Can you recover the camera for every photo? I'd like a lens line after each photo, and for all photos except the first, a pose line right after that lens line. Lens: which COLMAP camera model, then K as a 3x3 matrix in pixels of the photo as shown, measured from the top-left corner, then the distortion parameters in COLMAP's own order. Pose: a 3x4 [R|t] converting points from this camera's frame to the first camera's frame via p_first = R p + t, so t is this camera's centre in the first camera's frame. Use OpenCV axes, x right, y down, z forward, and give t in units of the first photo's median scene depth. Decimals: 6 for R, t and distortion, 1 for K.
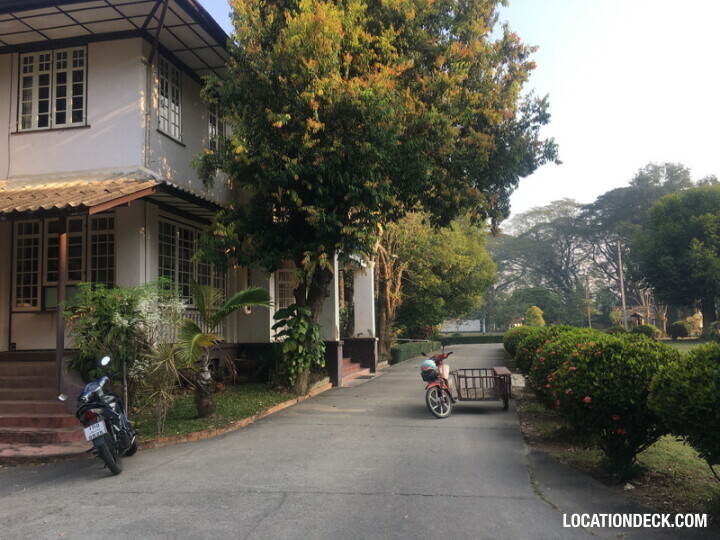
lens RADIAL K [[612.2, 0, 365.7], [0, 612.2, 268.7], [0, 0, 1]] dist [0.085144, -0.116248]
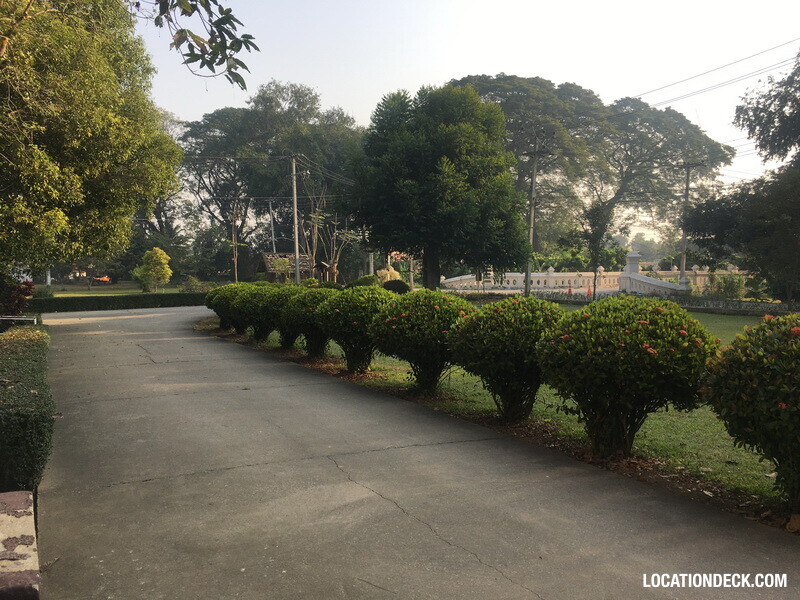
lens RADIAL K [[680.2, 0, 399.8], [0, 680.2, 300.7], [0, 0, 1]] dist [0.085144, -0.116248]
pose [[0.767974, -0.007610, 0.640435, 0.001794], [-0.075270, 0.991928, 0.102045, 0.014544], [-0.636042, -0.126573, 0.761203, 0.174814]]
